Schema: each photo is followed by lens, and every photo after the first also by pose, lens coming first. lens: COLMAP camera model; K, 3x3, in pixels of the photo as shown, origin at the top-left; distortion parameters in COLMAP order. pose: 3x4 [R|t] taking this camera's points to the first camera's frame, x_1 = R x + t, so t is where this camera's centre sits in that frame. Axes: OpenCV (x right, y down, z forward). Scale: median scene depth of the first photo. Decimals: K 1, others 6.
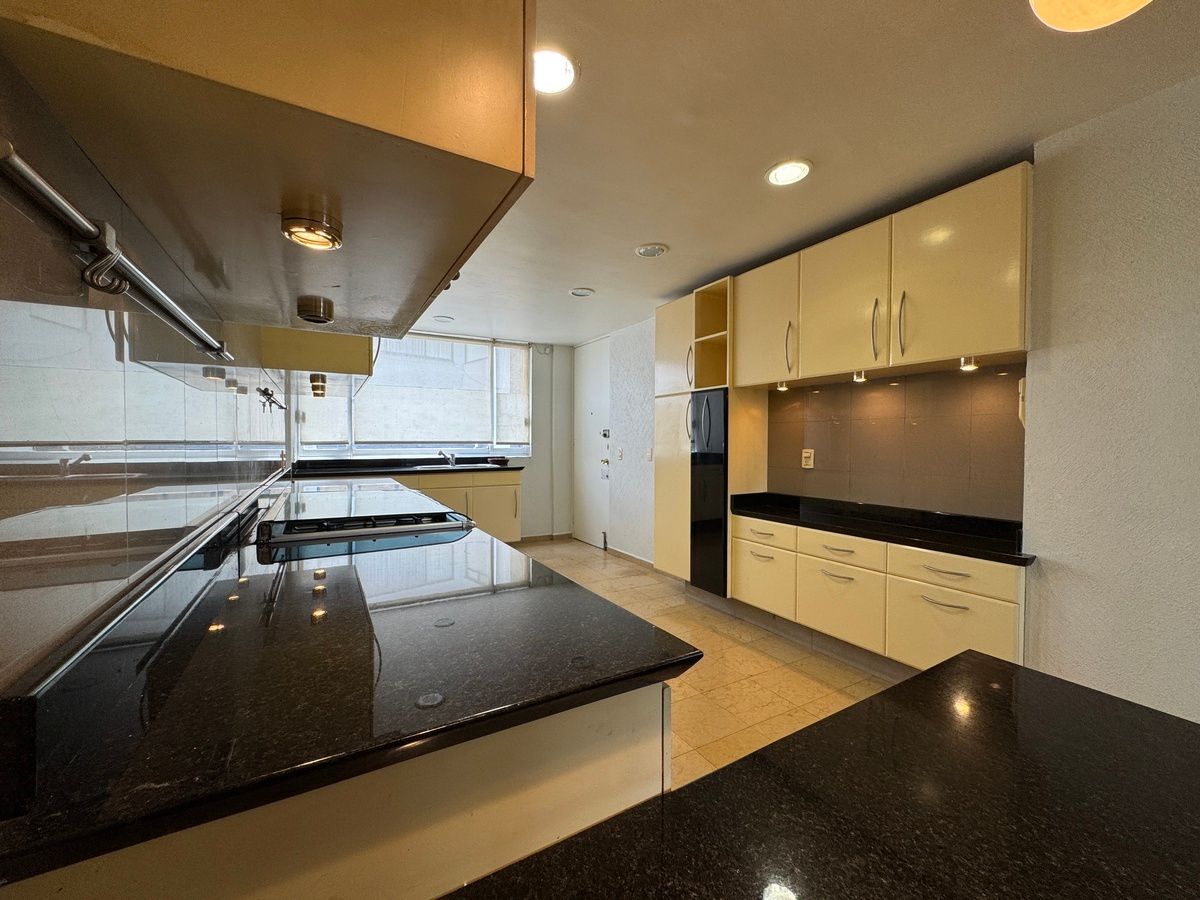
lens RADIAL K [[480.0, 0, 599.9], [0, 480.0, 453.6], [0, 0, 1]] dist [0.002257, 0.000317]
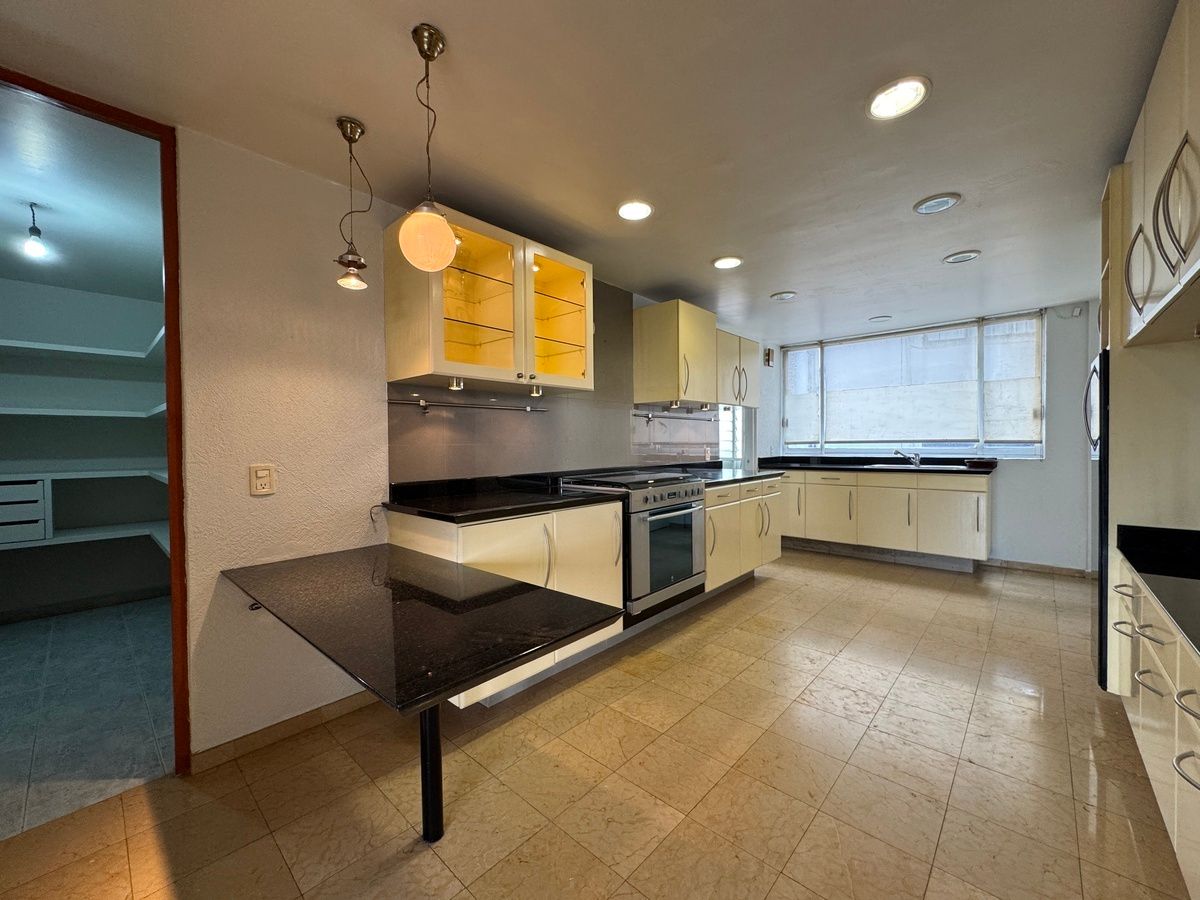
lens RADIAL K [[480.0, 0, 599.1], [0, 480.0, 447.8], [0, 0, 1]] dist [0.002257, 0.000317]
pose [[0.300730, 0.002749, -0.953705, 0.402536], [-0.017361, 0.999846, -0.002592, 0.002863], [0.953551, 0.017337, 0.300731, 0.117989]]
